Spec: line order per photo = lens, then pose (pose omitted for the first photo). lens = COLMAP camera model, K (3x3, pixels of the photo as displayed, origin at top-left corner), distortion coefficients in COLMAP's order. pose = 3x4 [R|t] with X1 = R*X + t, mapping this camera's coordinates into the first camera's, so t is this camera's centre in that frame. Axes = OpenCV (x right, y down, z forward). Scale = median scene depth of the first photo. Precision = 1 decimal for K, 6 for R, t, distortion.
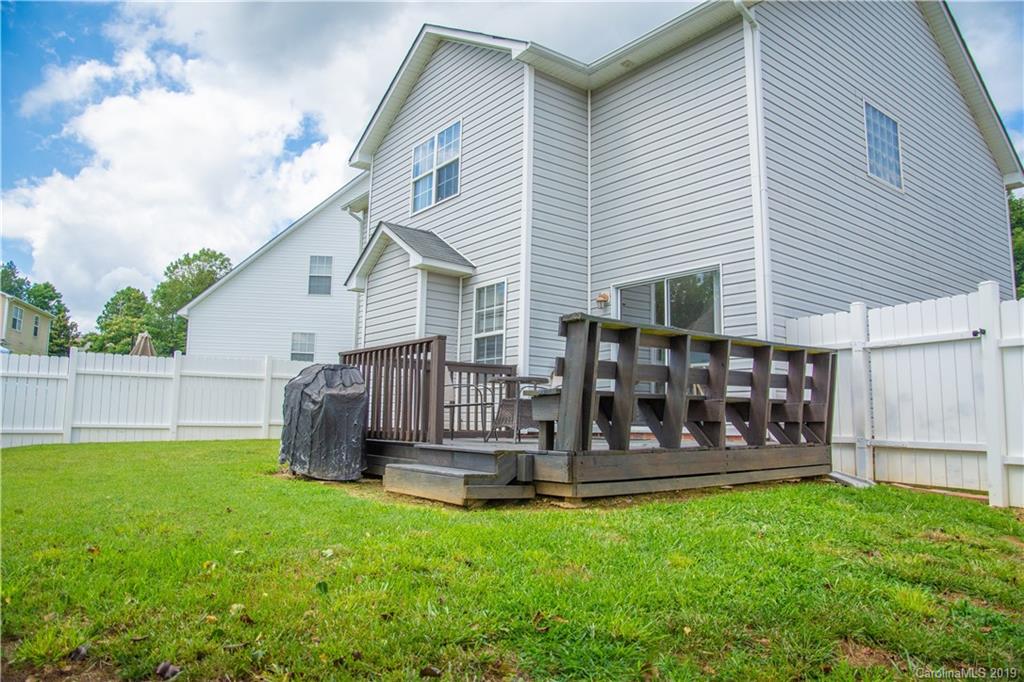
lens RADIAL K [[702.1, 0, 512.3], [0, 702.1, 345.2], [0, 0, 1]] dist [-0.117345, 0.078326]
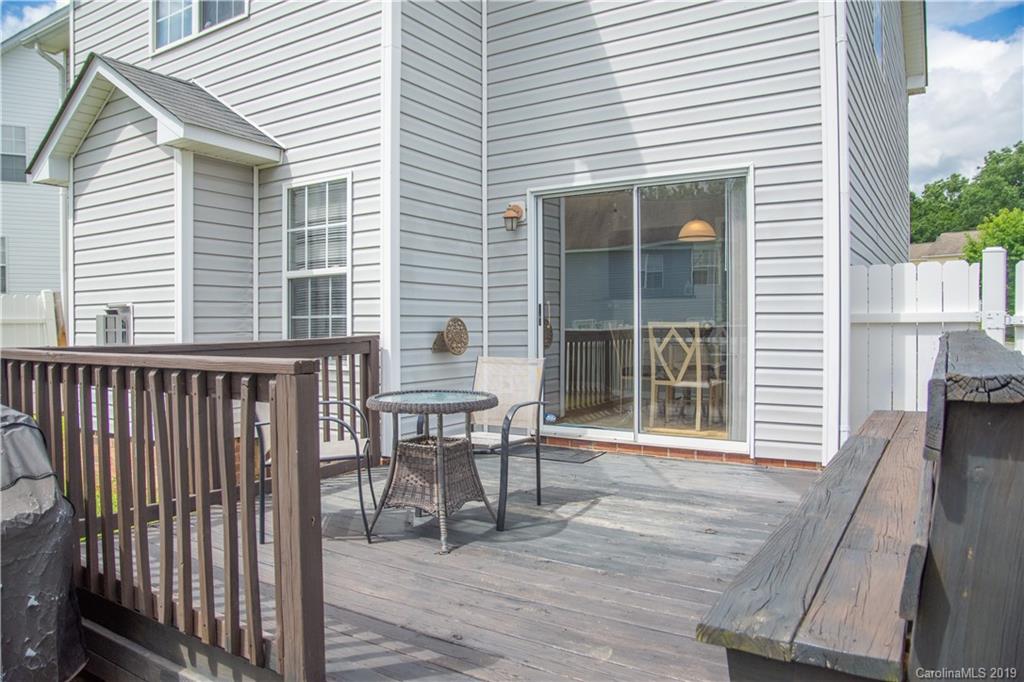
lens RADIAL K [[702.1, 0, 512.3], [0, 702.1, 345.2], [0, 0, 1]] dist [-0.117345, 0.078326]
pose [[0.941977, -0.036137, 0.333727, -0.070932], [-0.014641, 0.988819, 0.148399, -0.041772], [-0.335358, -0.144675, 0.930916, 0.410257]]
